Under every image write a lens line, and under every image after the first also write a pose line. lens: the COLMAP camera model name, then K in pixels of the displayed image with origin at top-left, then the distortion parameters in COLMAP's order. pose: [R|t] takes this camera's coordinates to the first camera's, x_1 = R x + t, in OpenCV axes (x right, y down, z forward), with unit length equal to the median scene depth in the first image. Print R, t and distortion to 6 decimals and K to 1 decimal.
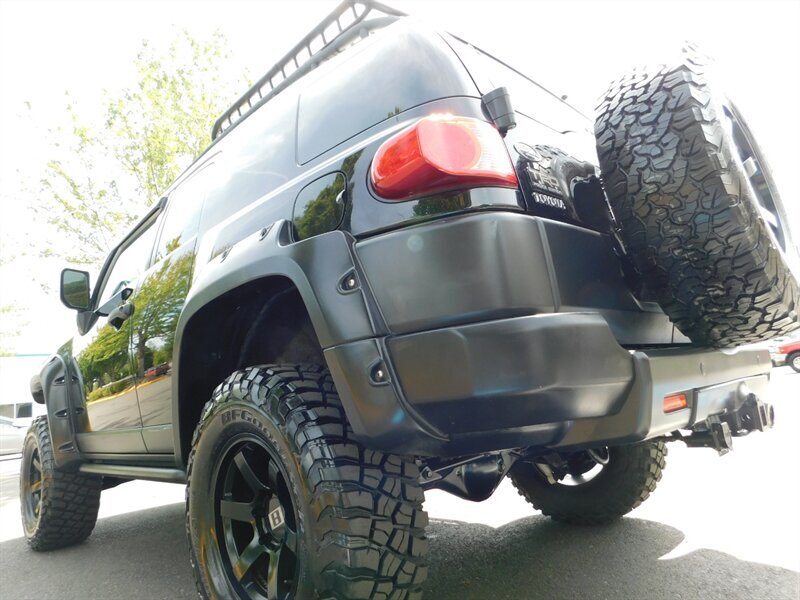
lens RADIAL K [[547.6, 0, 400.0], [0, 547.6, 300.0], [0, 0, 1]] dist [-0.054707, 0.045692]
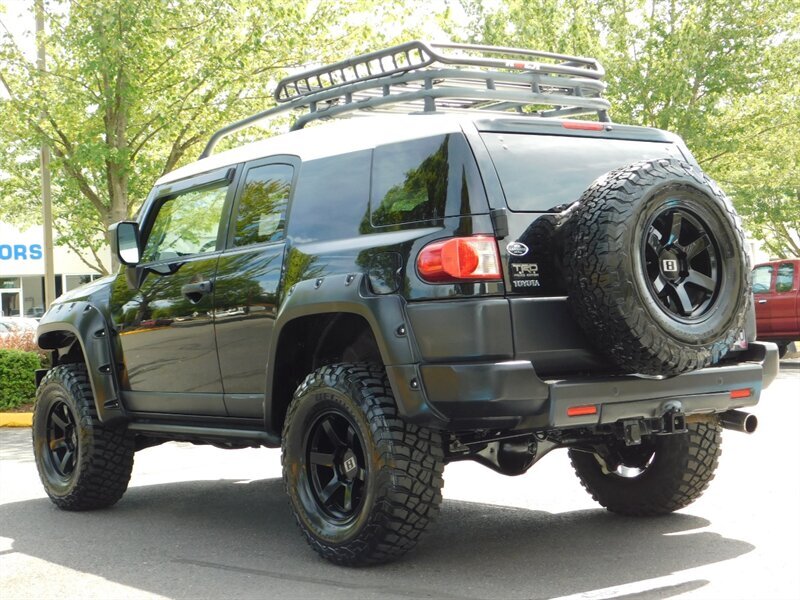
lens RADIAL K [[2382.3, 0, 401.2], [0, 2382.3, 270.3], [0, 0, 1]] dist [0.018081, 1.772538]
pose [[0.990163, 0.064143, -0.124352, 0.747548], [-0.039274, 0.980414, 0.192993, -1.501525], [0.134296, -0.186211, 0.973288, -5.670556]]
